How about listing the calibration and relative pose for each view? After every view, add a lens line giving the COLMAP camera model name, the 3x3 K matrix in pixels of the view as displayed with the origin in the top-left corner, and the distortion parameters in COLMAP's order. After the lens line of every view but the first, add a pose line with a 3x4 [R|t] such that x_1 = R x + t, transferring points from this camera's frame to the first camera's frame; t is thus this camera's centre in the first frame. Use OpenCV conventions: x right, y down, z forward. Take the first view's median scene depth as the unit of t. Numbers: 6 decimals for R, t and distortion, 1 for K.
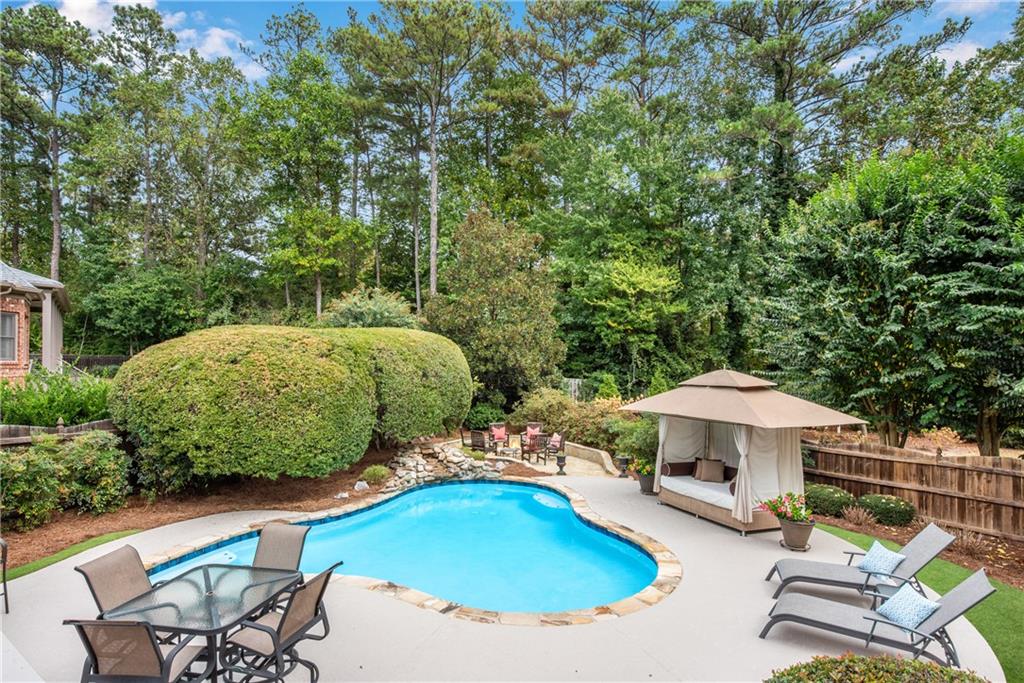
lens RADIAL K [[523.6, 0, 521.7], [0, 523.6, 375.0], [0, 0, 1]] dist [-0.011834, 0.005898]
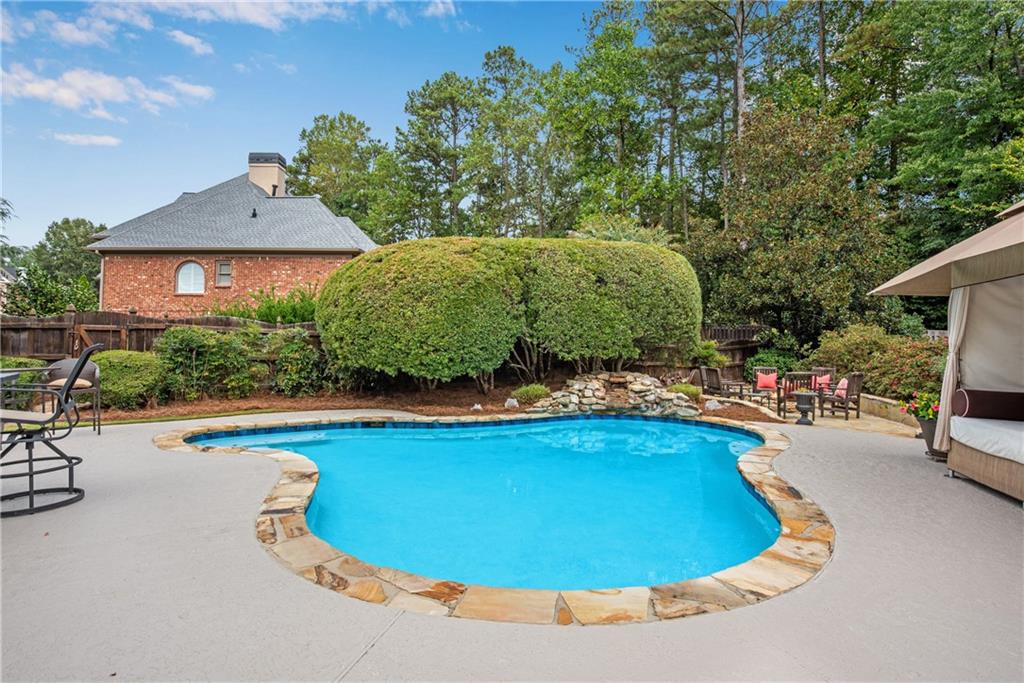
lens RADIAL K [[499.2, 0, 528.6], [0, 499.2, 338.3], [0, 0, 1]] dist [-0.007012, -0.000939]
pose [[0.765018, -0.016078, -0.643808, 0.133713], [-0.014279, 0.999019, -0.041917, 0.073980], [0.643851, 0.041260, 0.764038, 0.205963]]
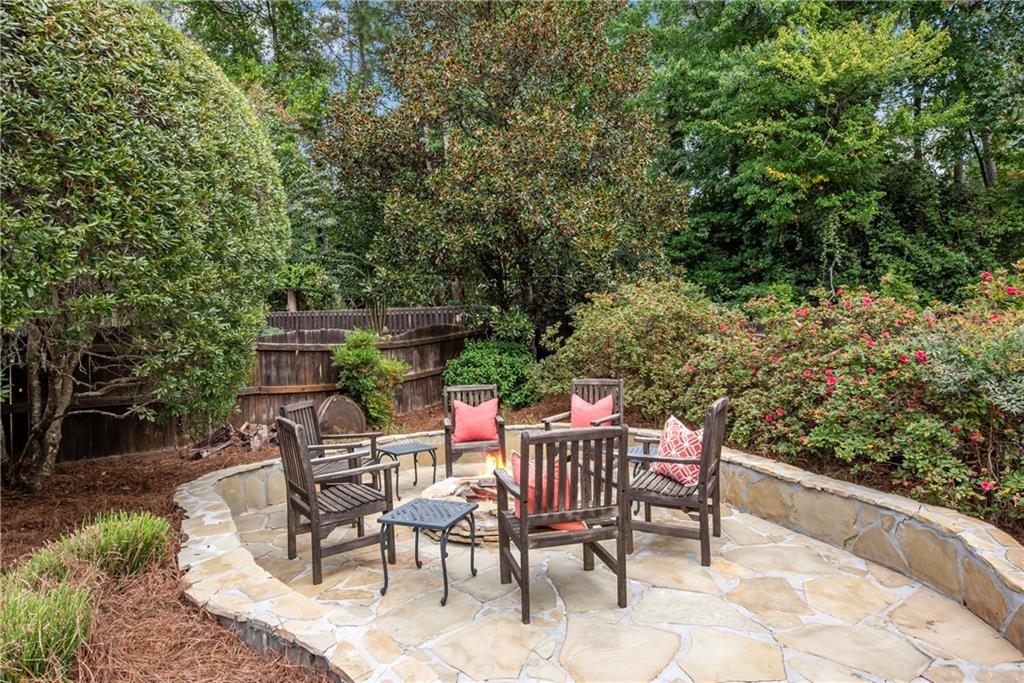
lens RADIAL K [[523.6, 0, 498.3], [0, 523.6, 334.1], [0, 0, 1]] dist [-0.011834, 0.005898]
pose [[0.966990, -0.062310, -0.247080, 0.039716], [0.056059, 0.997906, -0.032263, 0.062823], [0.248573, 0.017347, 0.968458, 0.616142]]
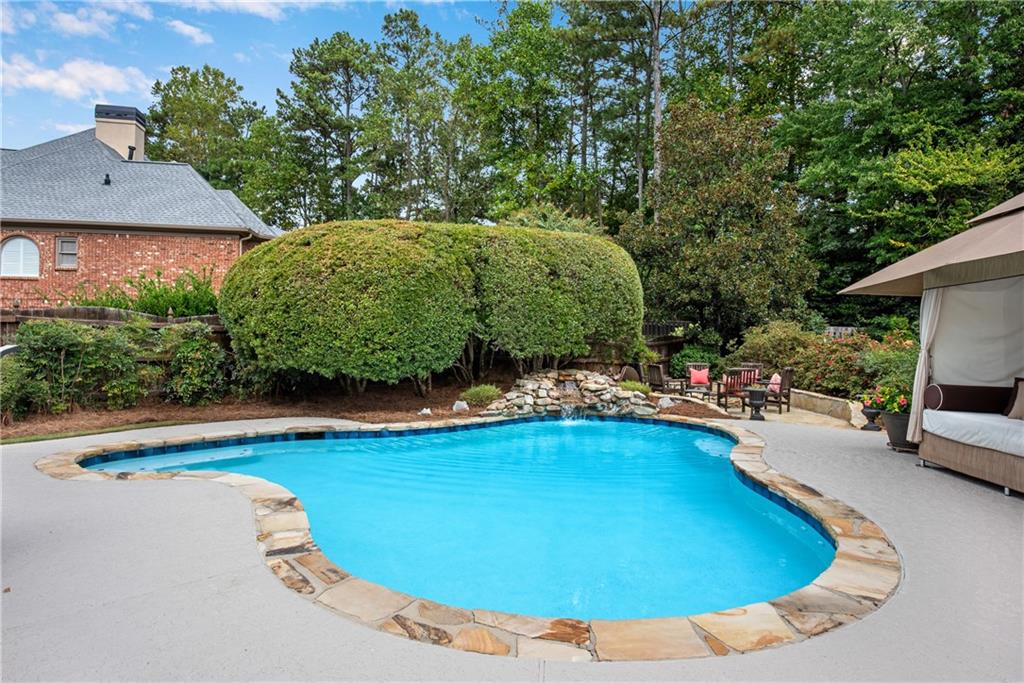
lens RADIAL K [[528.3, 0, 525.3], [0, 528.3, 343.9], [0, 0, 1]] dist [-0.003395, -0.002124]
pose [[0.877162, -0.004601, -0.480172, 0.087793], [-0.007070, 0.999722, -0.022494, 0.072304], [0.480142, 0.023126, 0.876886, 0.185088]]
